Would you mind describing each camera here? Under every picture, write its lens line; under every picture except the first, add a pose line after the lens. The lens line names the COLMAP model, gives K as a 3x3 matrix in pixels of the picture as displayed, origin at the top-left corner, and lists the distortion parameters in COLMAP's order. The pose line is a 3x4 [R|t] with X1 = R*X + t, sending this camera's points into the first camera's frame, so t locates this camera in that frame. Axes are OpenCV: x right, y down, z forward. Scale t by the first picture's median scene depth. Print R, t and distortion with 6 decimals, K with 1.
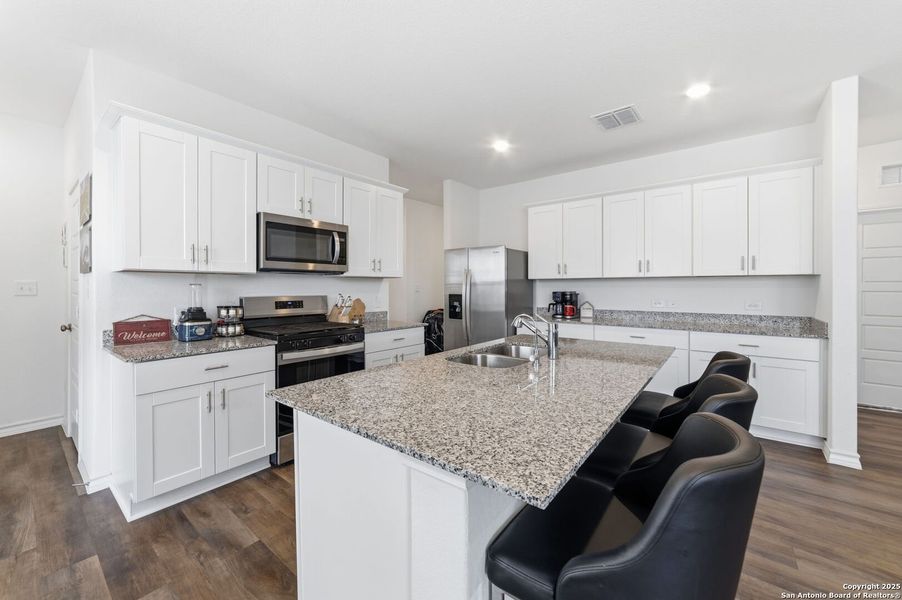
lens RADIAL K [[355.2, 0, 442.5], [0, 355.2, 290.3], [0, 0, 1]] dist [-0.007078, 0.001588]
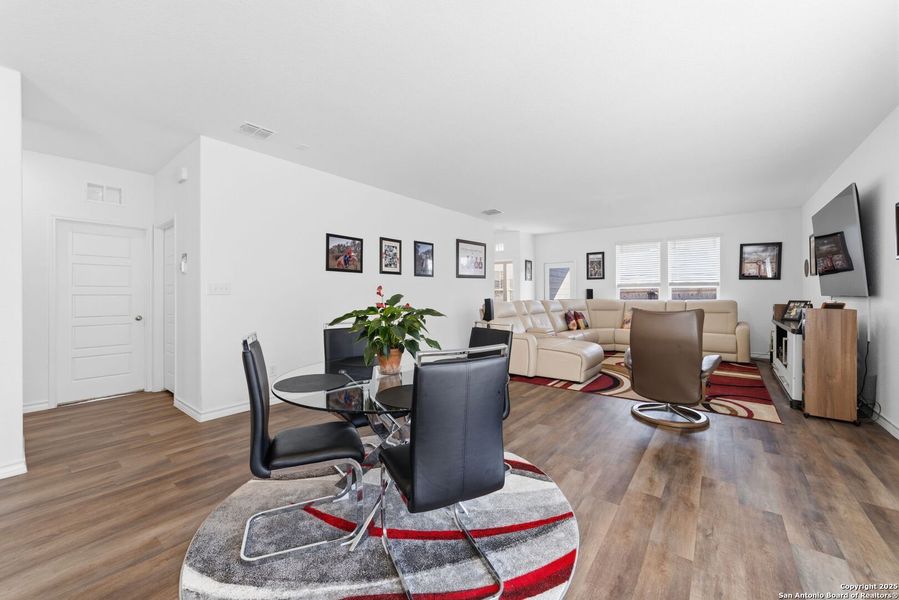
lens RADIAL K [[354.0, 0, 442.6], [0, 354.0, 295.4], [0, 0, 1]] dist [-0.007078, 0.001588]
pose [[-0.009392, -0.004779, 0.999944, 0.154603], [0.011211, 0.999925, 0.004884, 0.014673], [-0.999893, 0.011256, -0.009338, -0.133376]]
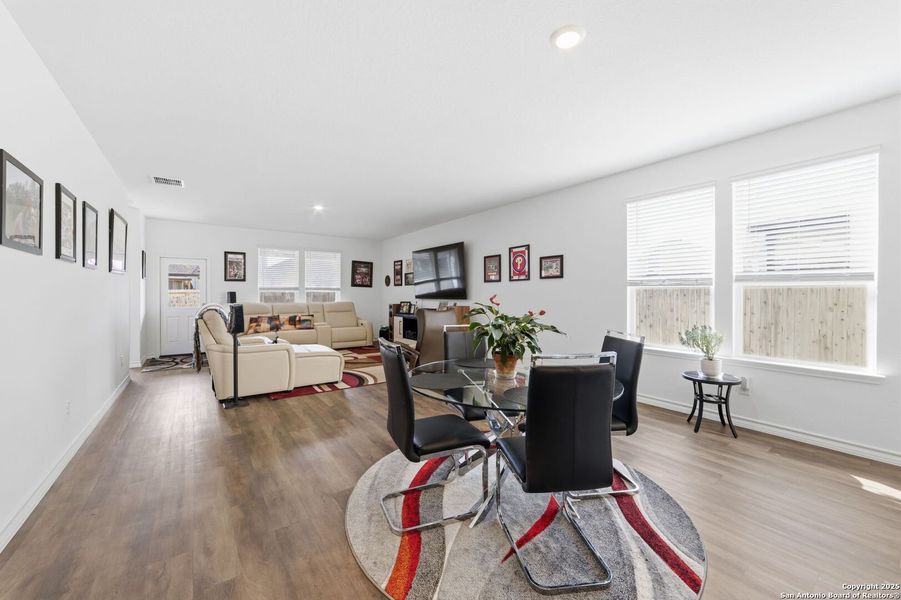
lens RADIAL K [[354.8, 0, 447.3], [0, 354.8, 295.6], [0, 0, 1]] dist [-0.007078, 0.001588]
pose [[-0.964410, -0.001720, 0.264407, 0.734711], [0.000950, 0.999950, 0.009968, -0.004830], [-0.264411, 0.009864, -0.964360, 0.664717]]
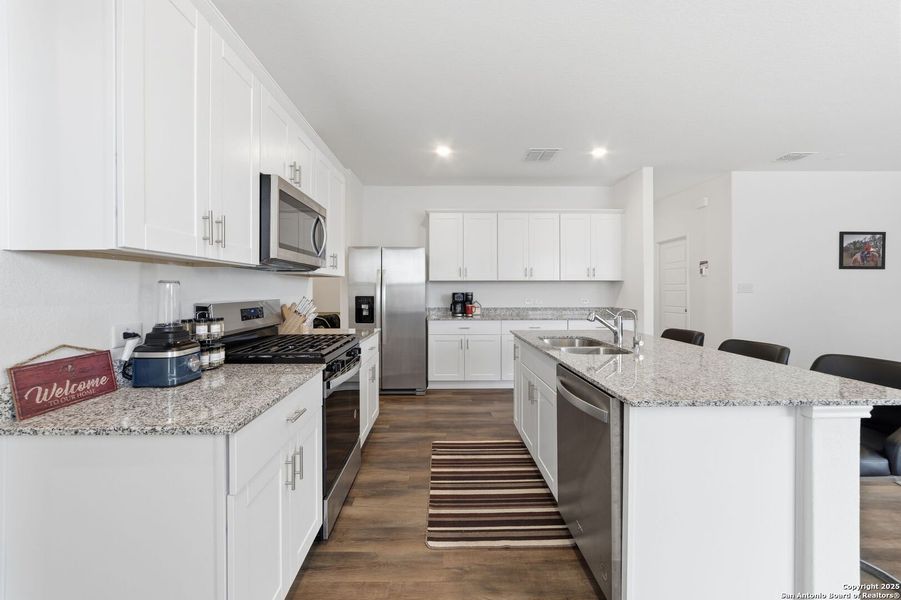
lens RADIAL K [[354.8, 0, 444.5], [0, 354.8, 291.5], [0, 0, 1]] dist [-0.007078, 0.001588]
pose [[0.770960, -0.003985, 0.636871, -0.554626], [0.005607, 0.999984, -0.000531, 0.001189], [-0.636858, 0.003980, 0.770971, 0.233391]]
